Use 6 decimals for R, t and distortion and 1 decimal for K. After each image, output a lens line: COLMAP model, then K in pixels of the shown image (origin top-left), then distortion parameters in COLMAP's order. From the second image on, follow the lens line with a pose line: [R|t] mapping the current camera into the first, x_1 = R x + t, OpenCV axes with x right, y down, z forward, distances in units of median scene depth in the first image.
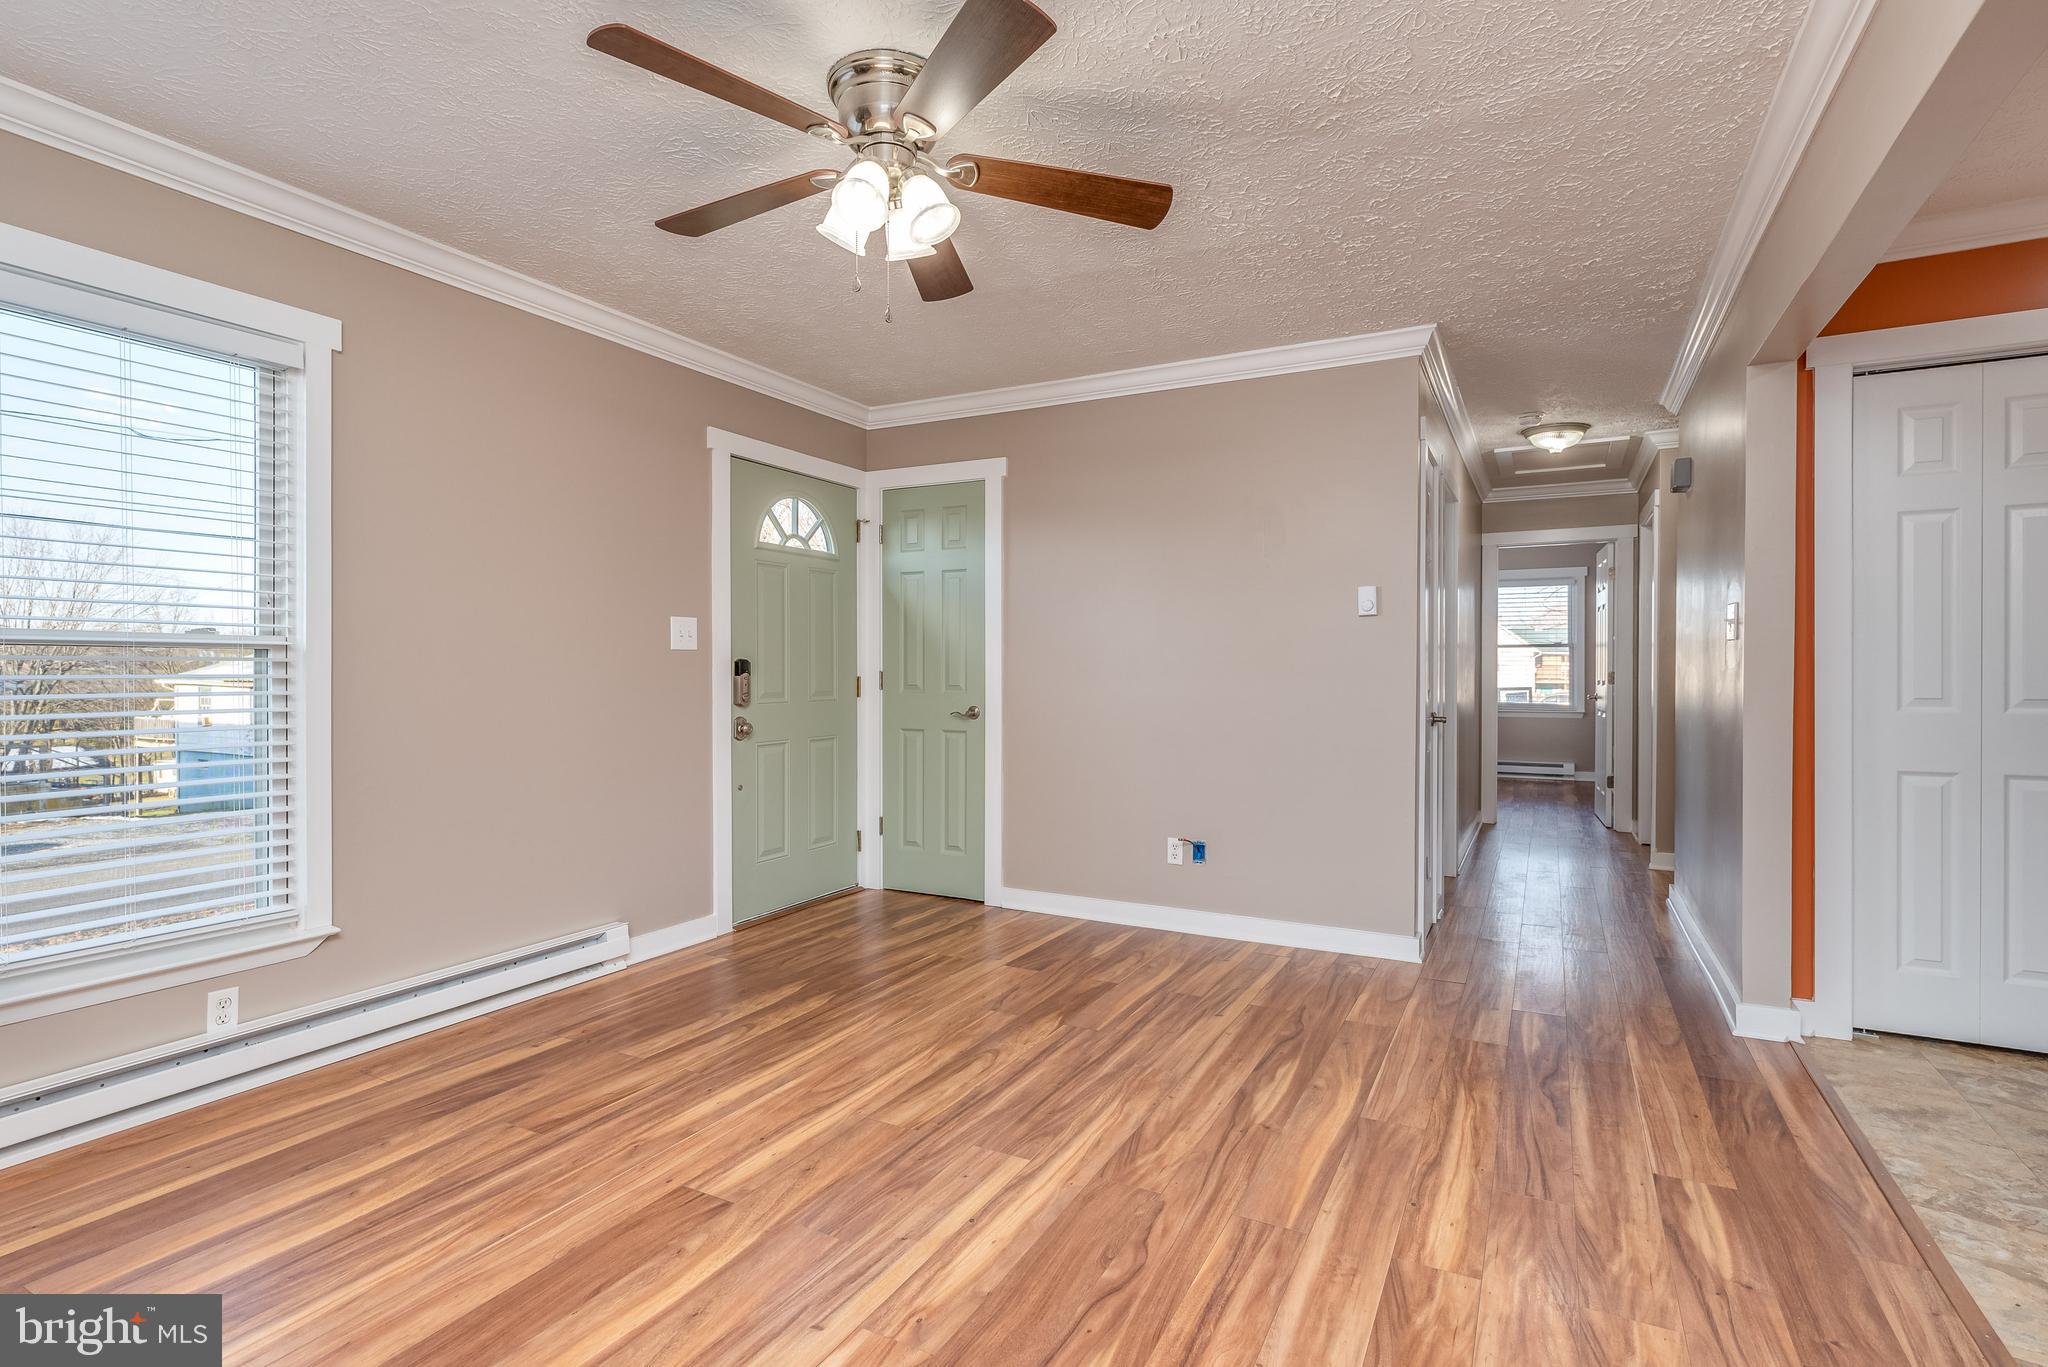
lens RADIAL K [[992.0, 0, 1016.2], [0, 992.0, 682.6], [0, 0, 1]] dist [-0.002871, -0.000158]
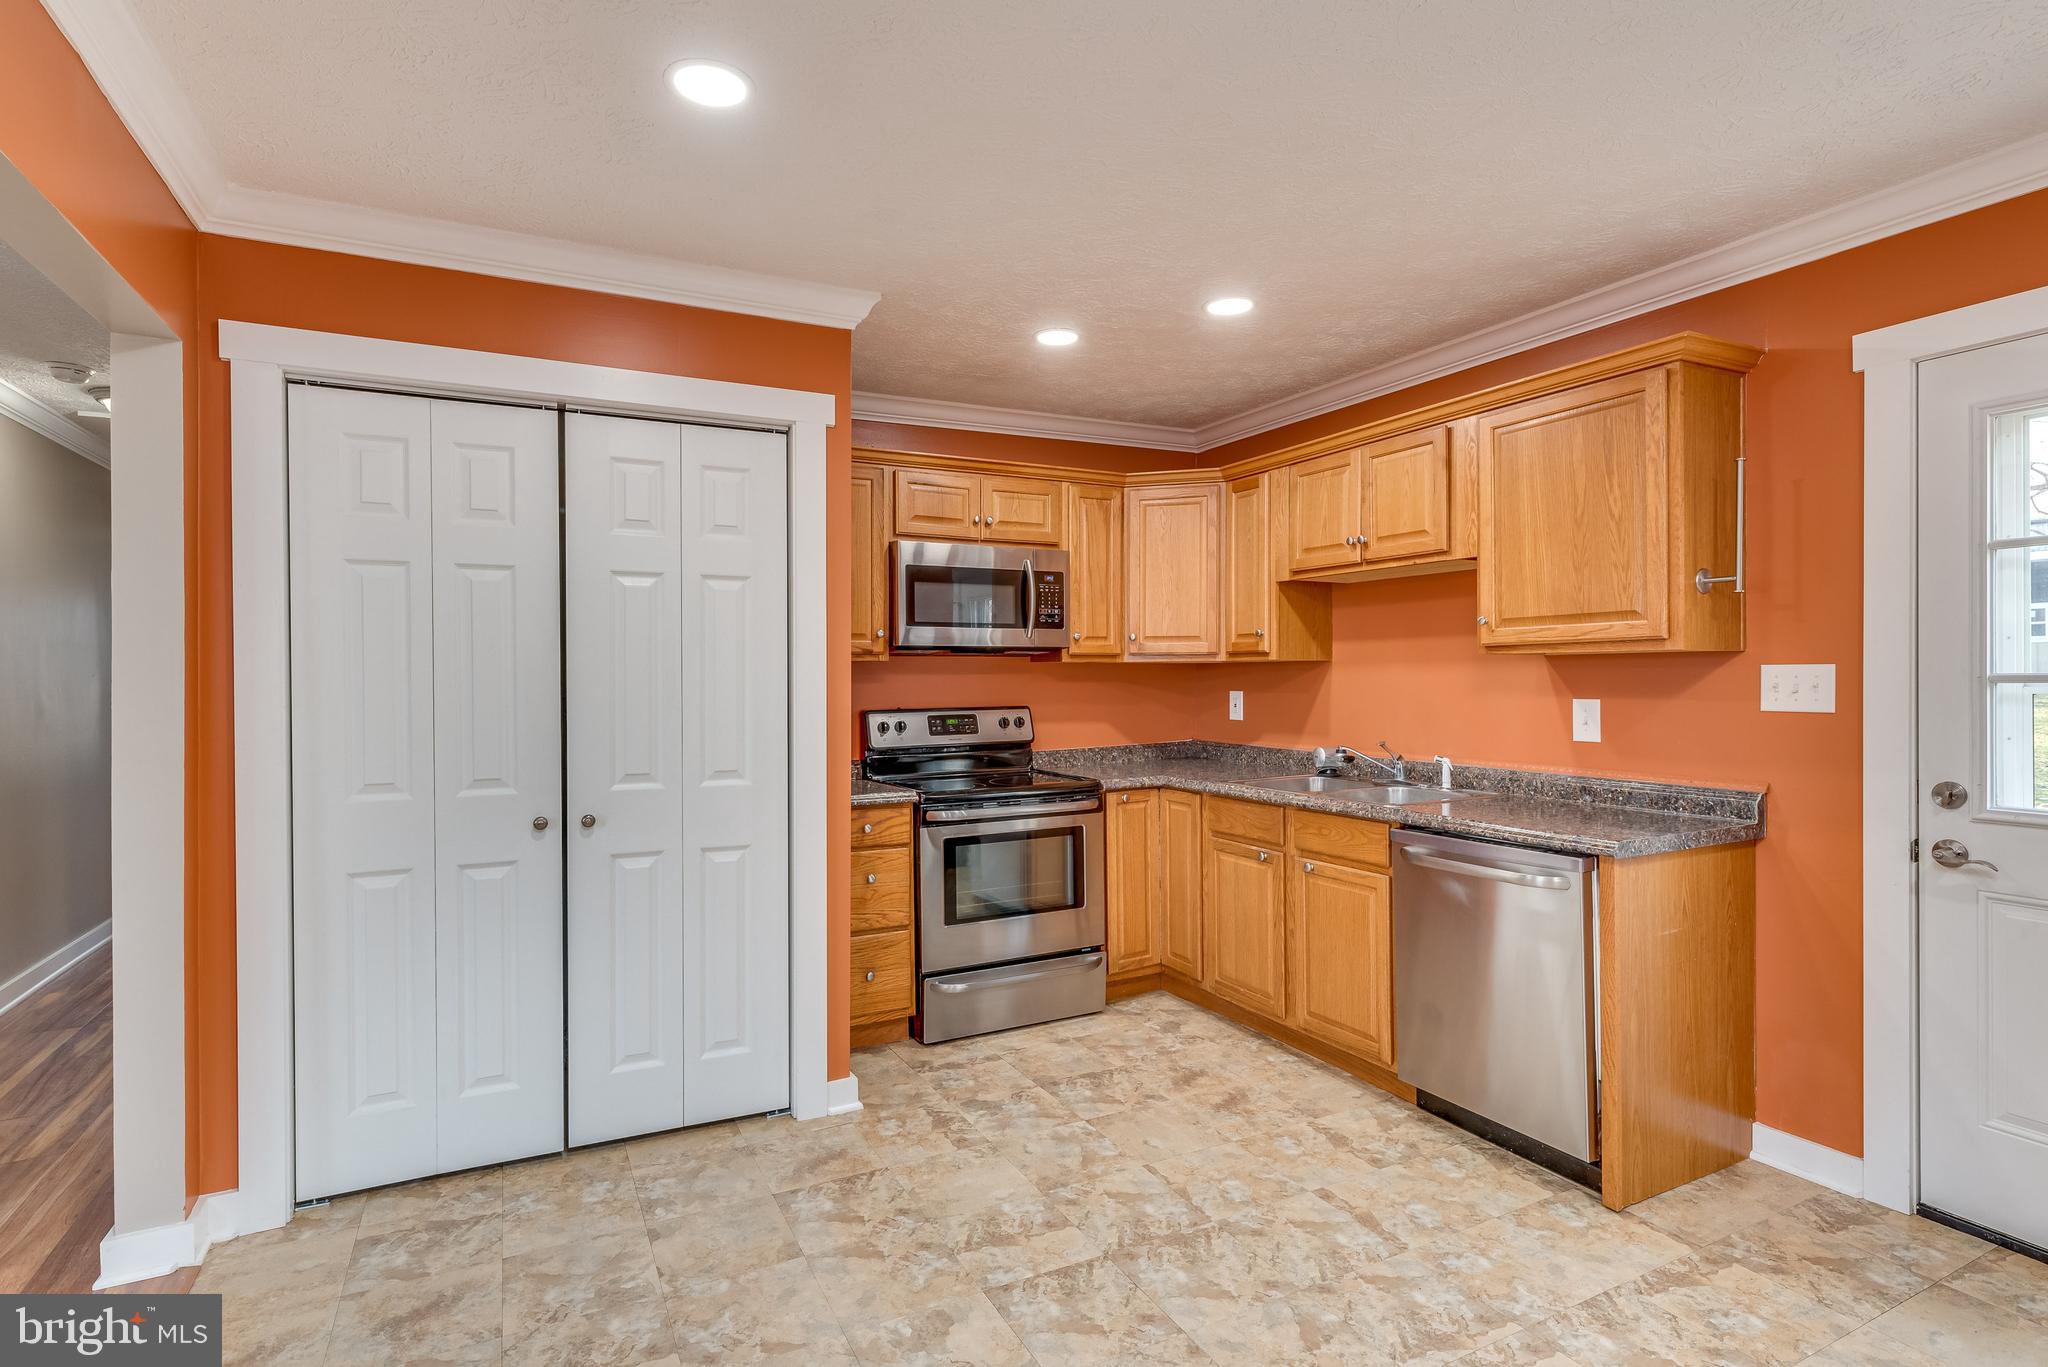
lens RADIAL K [[1018.5, 0, 1019.4], [0, 1018.5, 681.3], [0, 0, 1]] dist [-0.001567, 0.003594]
pose [[0.566667, -0.006432, 0.823922, 0.511092], [0.012738, 0.999918, -0.000954, -0.062507], [-0.823848, 0.011036, 0.566703, 0.055515]]
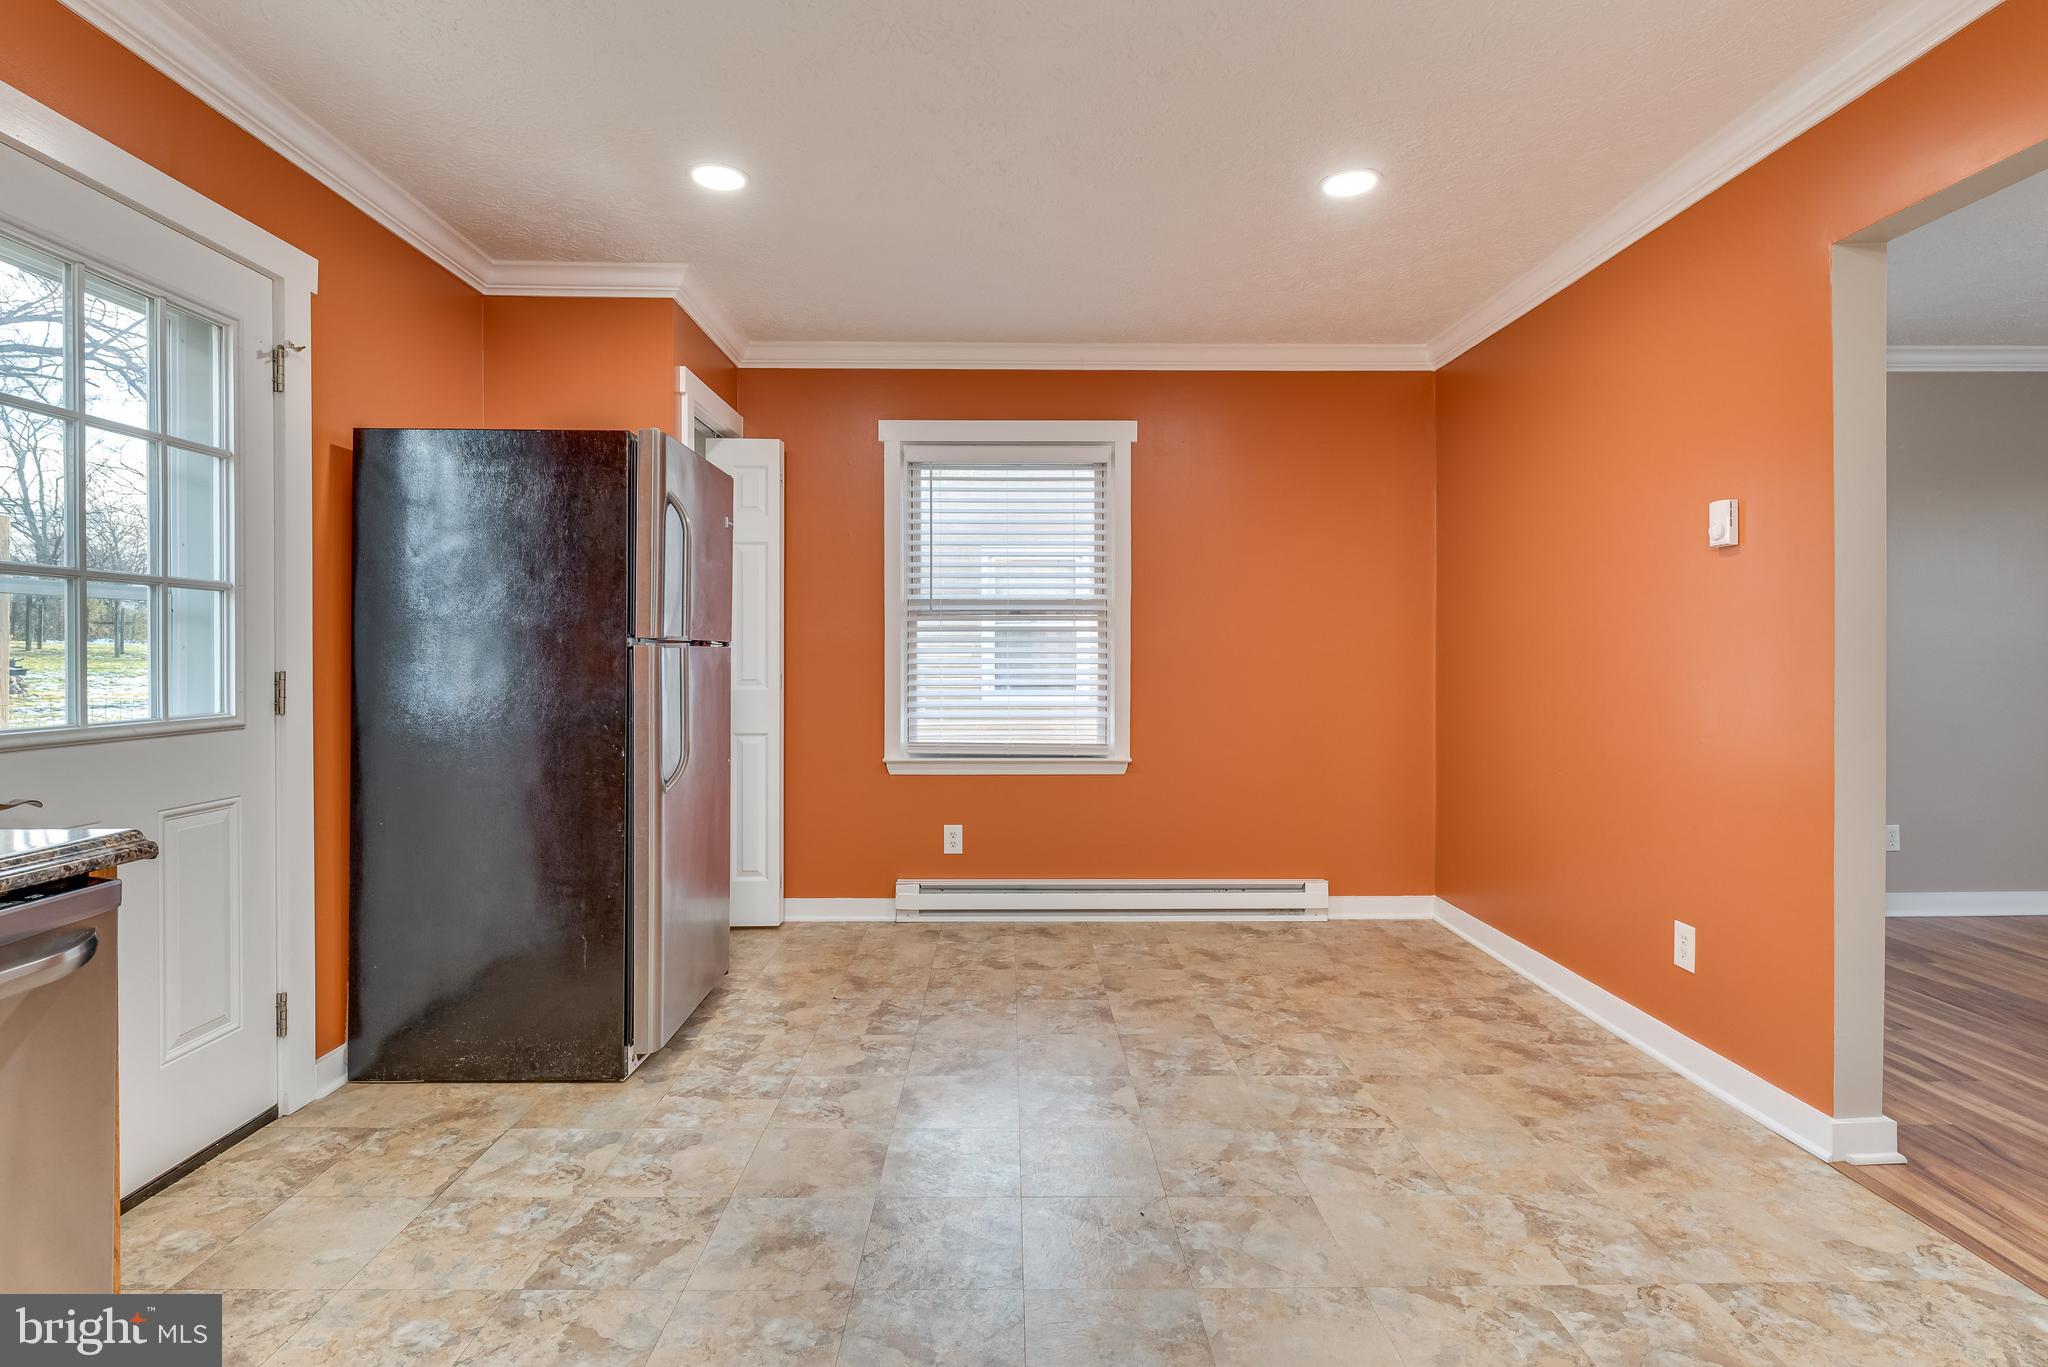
lens RADIAL K [[992.0, 0, 1019.9], [0, 992.0, 659.0], [0, 0, 1]] dist [-0.002871, -0.000158]
pose [[-0.872516, 0.004605, -0.488564, 1.321535], [-0.002531, 0.999900, 0.013943, -0.010928], [0.488580, 0.013402, -0.872416, 0.686055]]
